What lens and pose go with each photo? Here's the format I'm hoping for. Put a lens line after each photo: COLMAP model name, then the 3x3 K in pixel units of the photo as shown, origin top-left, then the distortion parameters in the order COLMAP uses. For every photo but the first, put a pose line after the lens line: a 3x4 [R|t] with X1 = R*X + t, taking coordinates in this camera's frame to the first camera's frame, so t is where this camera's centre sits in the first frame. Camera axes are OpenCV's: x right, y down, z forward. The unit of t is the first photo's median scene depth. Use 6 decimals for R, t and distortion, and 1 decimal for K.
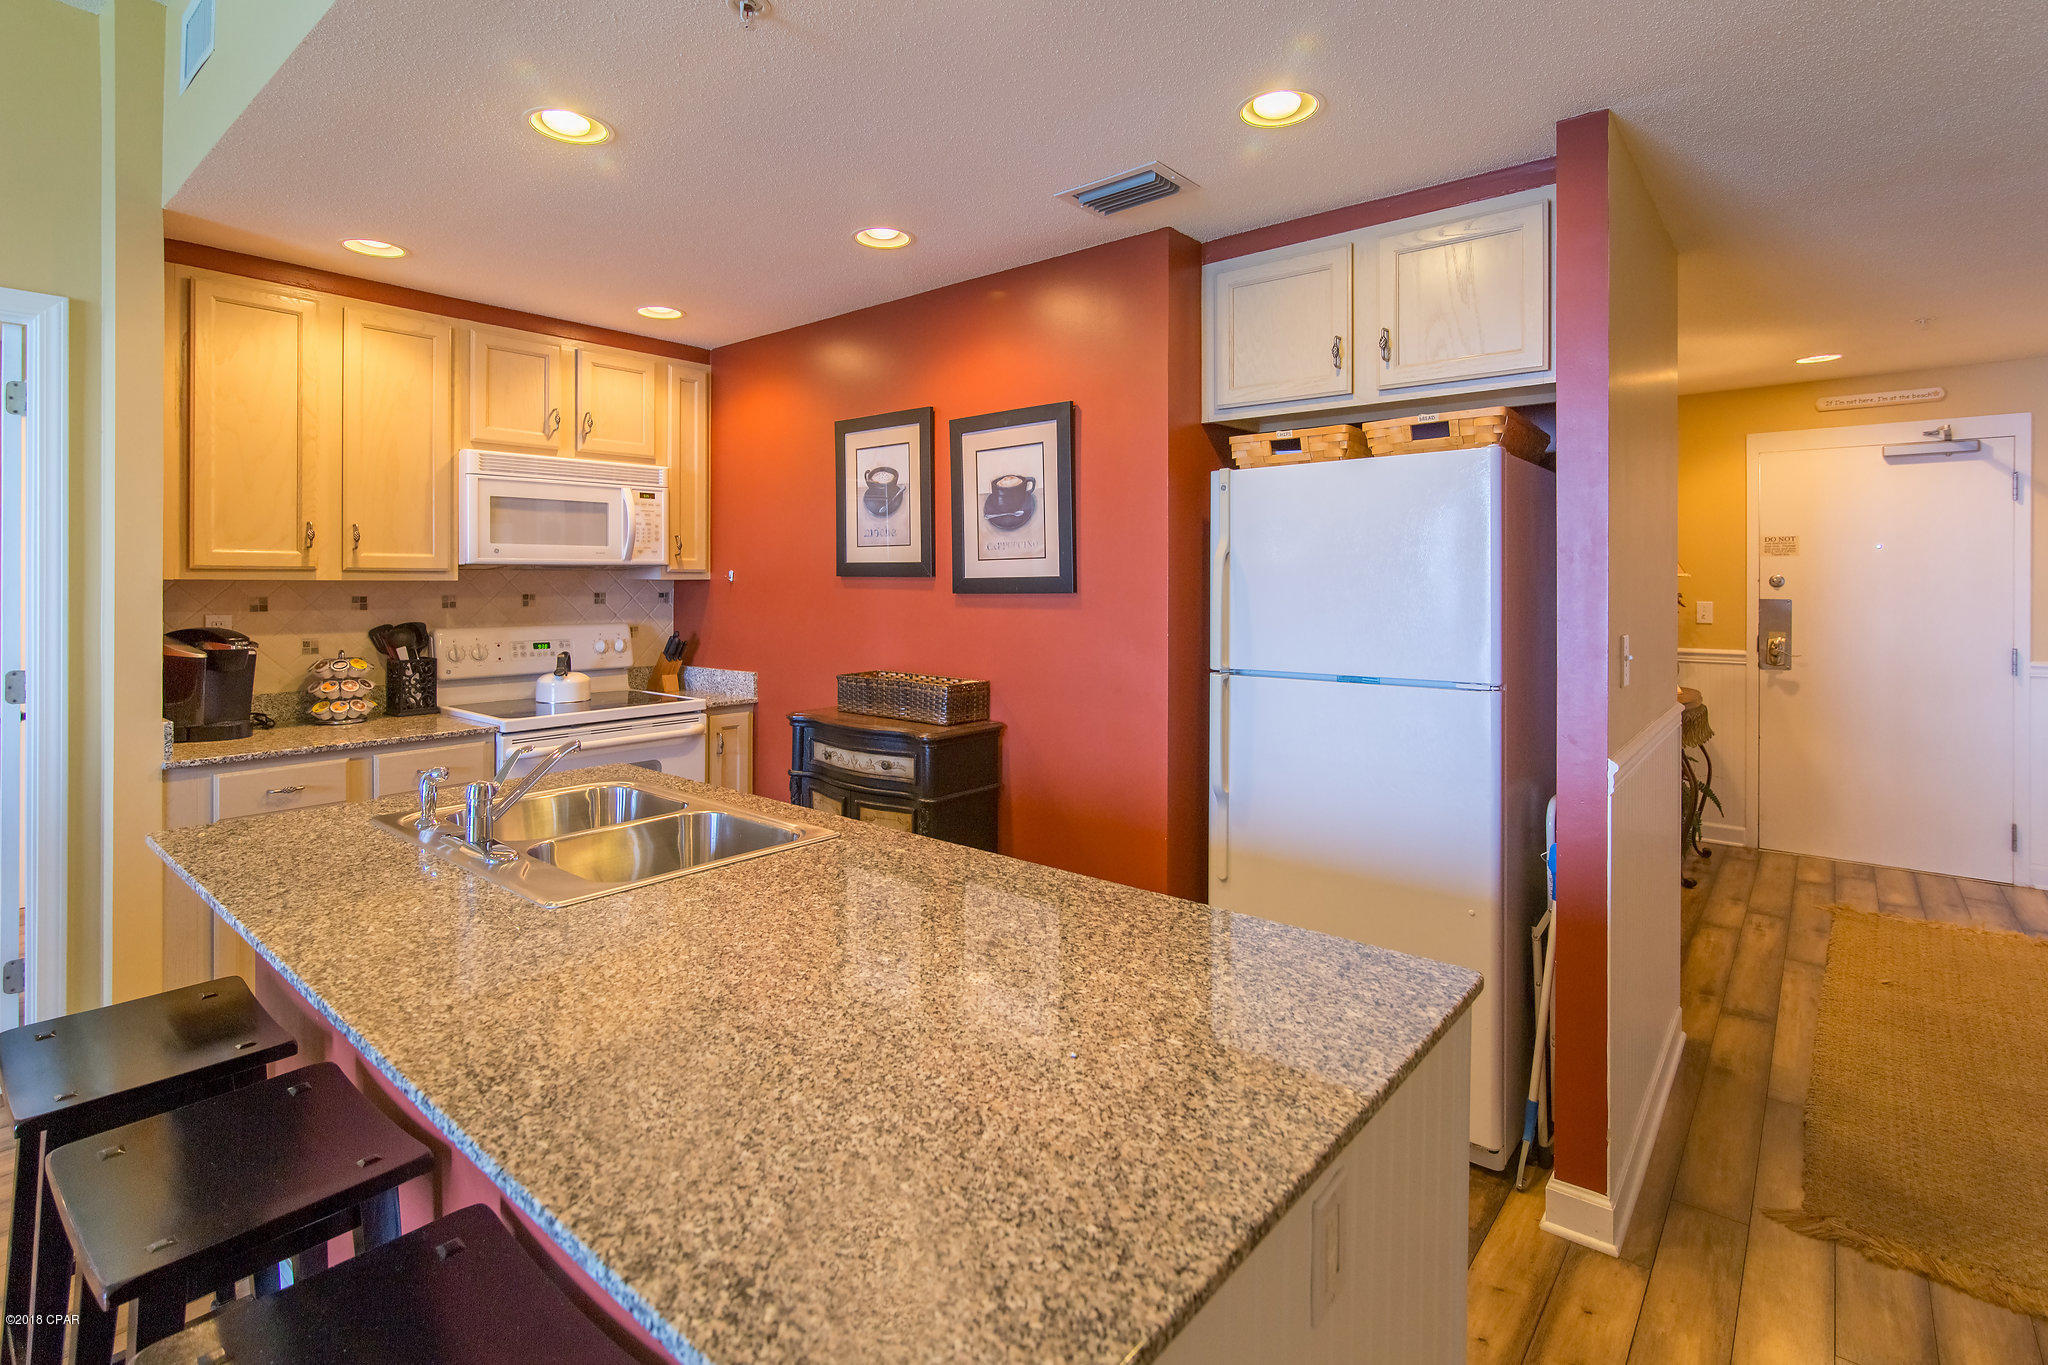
lens RADIAL K [[951.6, 0, 1045.6], [0, 951.6, 579.0], [0, 0, 1]] dist [0.007537, -0.003158]
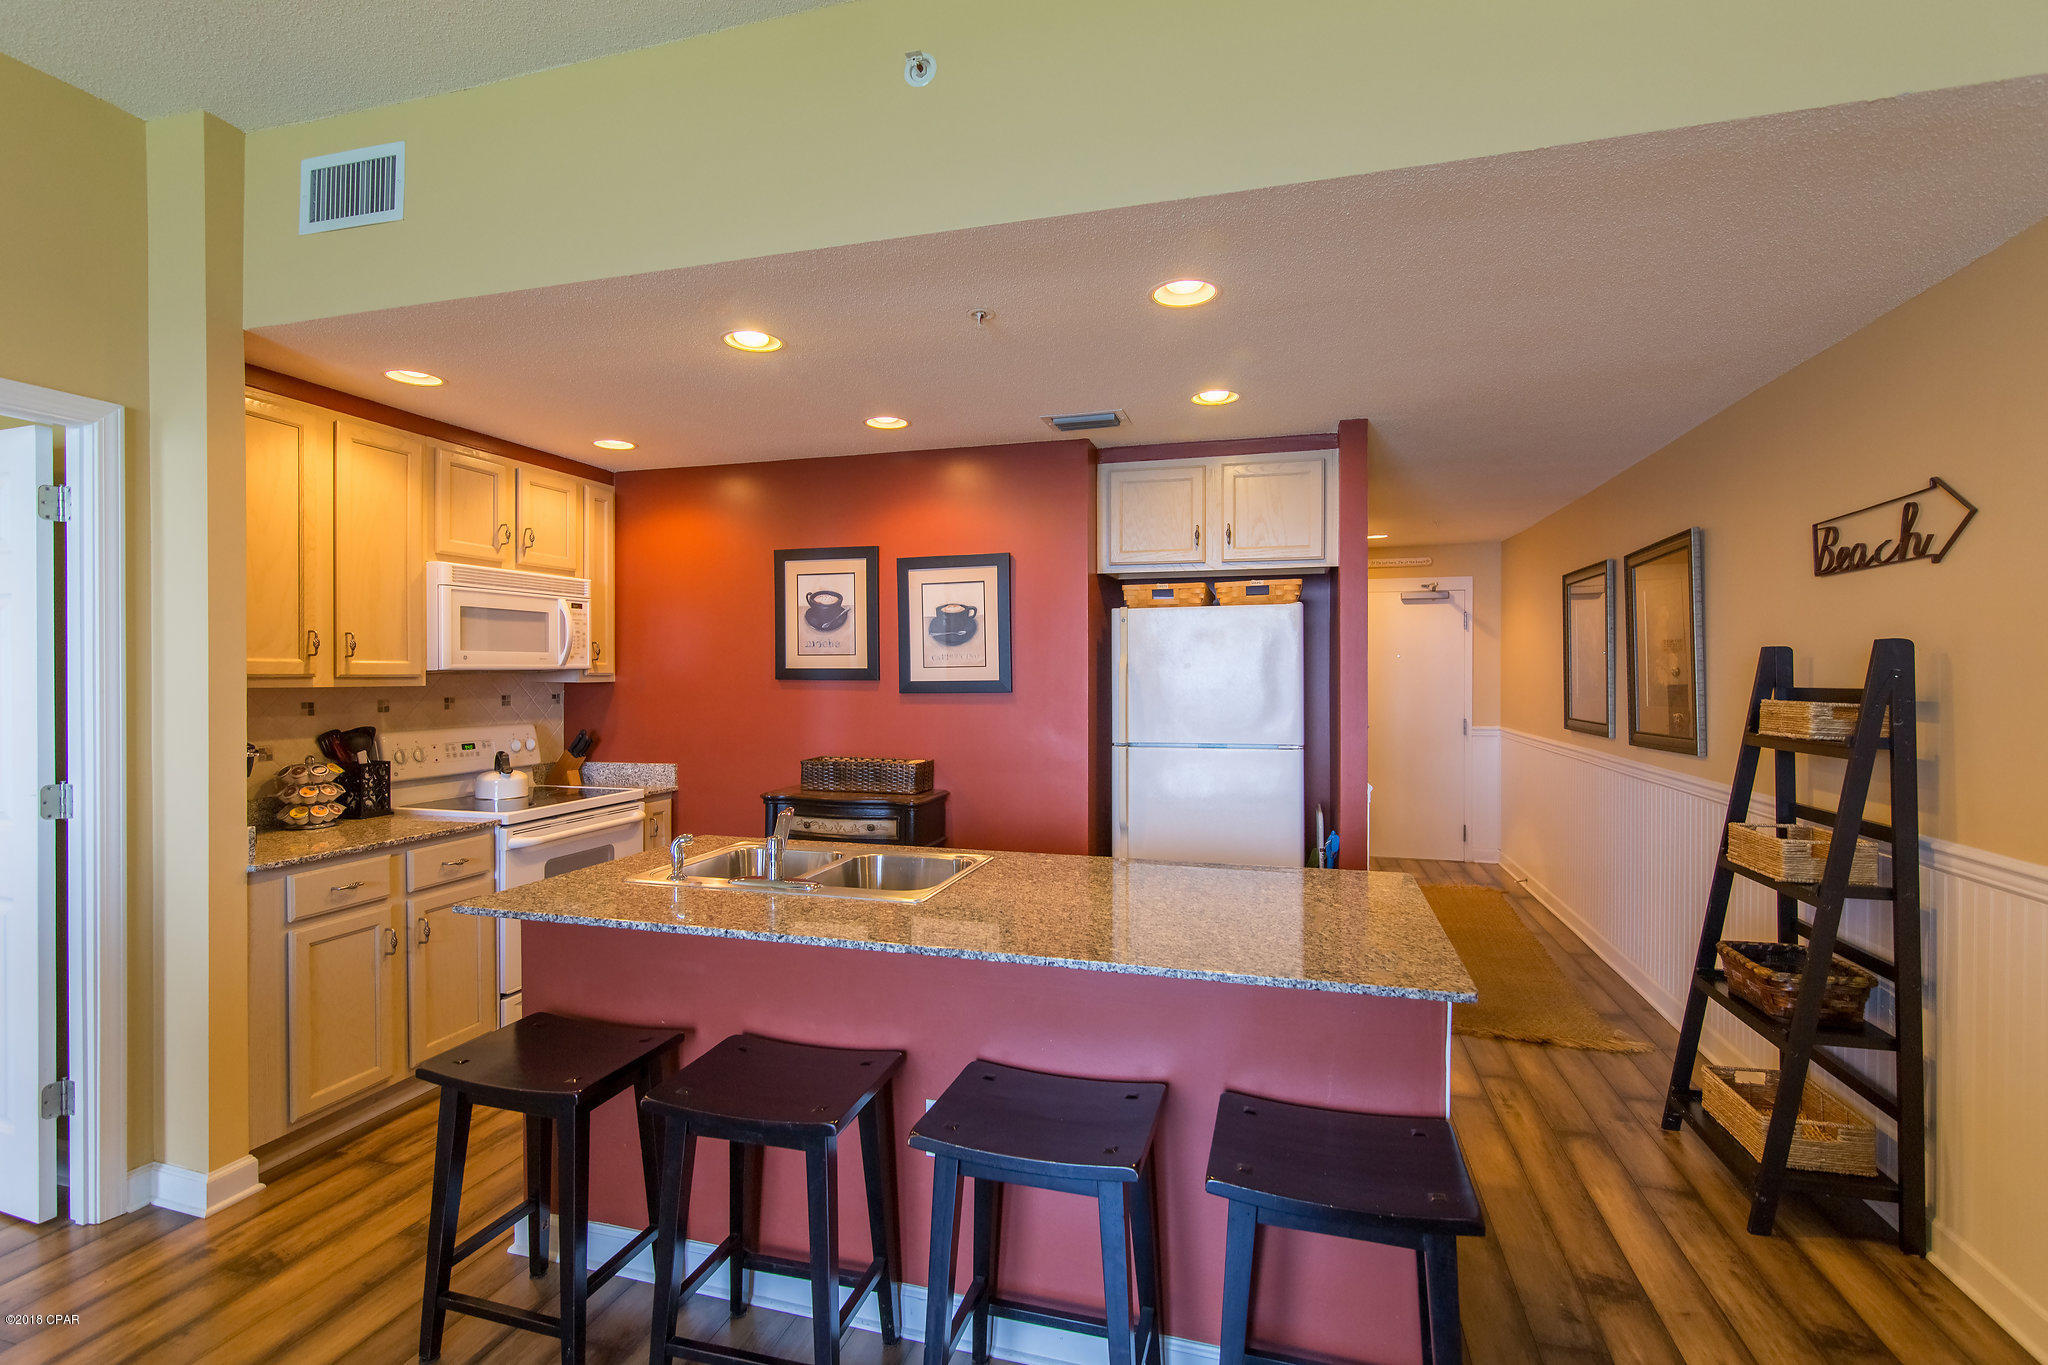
lens RADIAL K [[951.6, 0, 1018.0], [0, 951.6, 677.2], [0, 0, 1]] dist [0.007537, -0.003158]
pose [[0.910422, -0.003895, 0.413662, -0.473973], [0.001120, 0.999975, 0.006951, -0.014907], [-0.413678, -0.005866, 0.910404, -0.230584]]
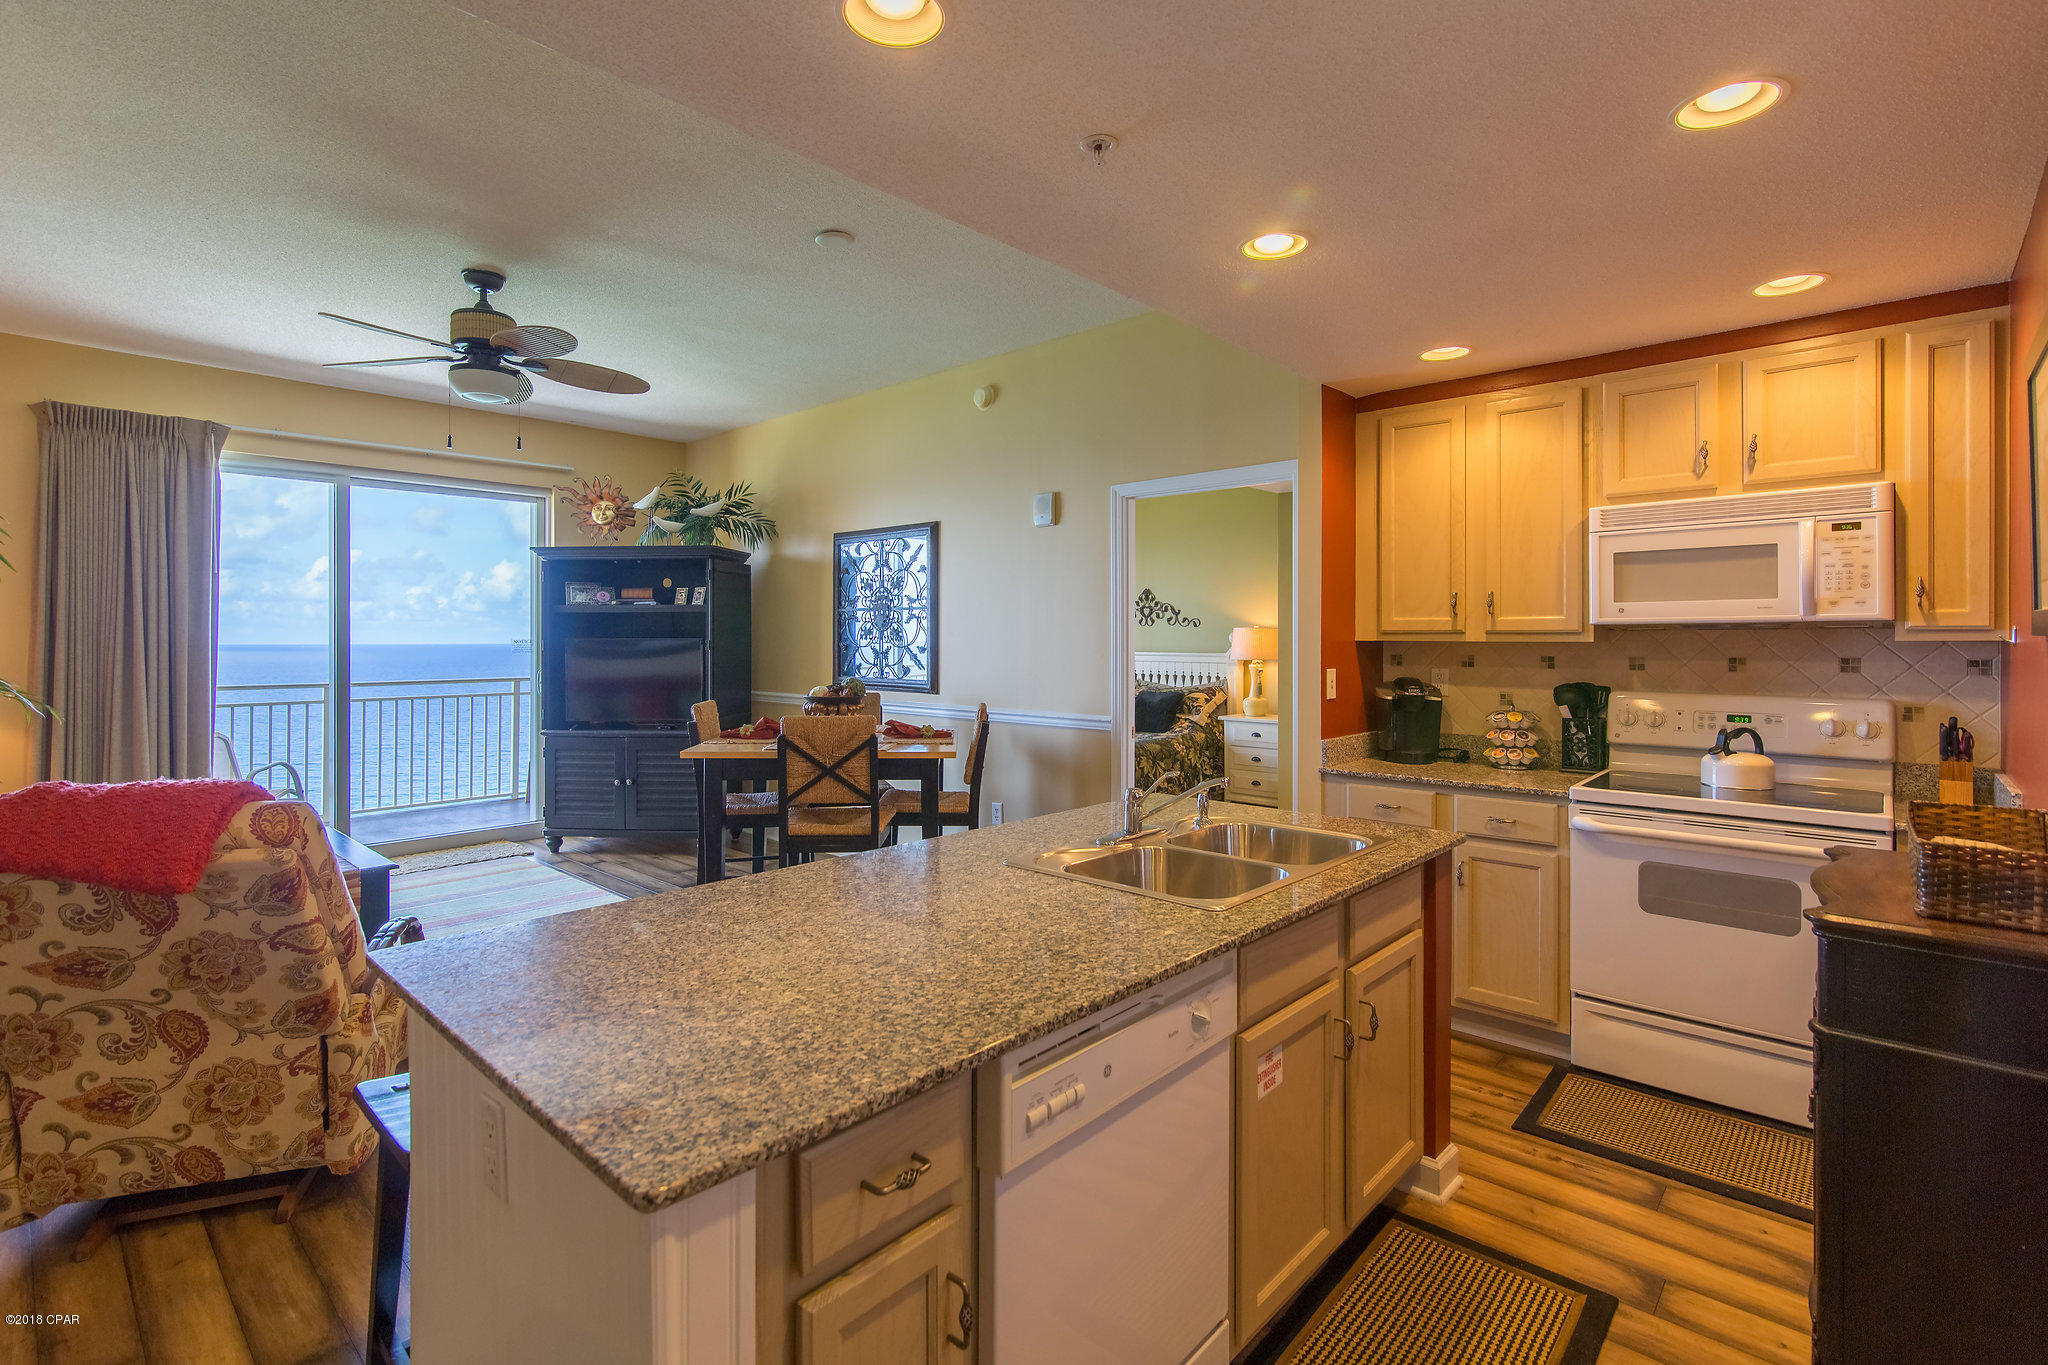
lens RADIAL K [[951.6, 0, 1011.6], [0, 951.6, 649.8], [0, 0, 1]] dist [0.007537, -0.003158]
pose [[-0.061967, 0.009541, -0.998033, 0.417864], [0.002436, 0.999953, 0.009408, -0.001230], [0.998075, -0.001849, -0.061987, 0.478397]]
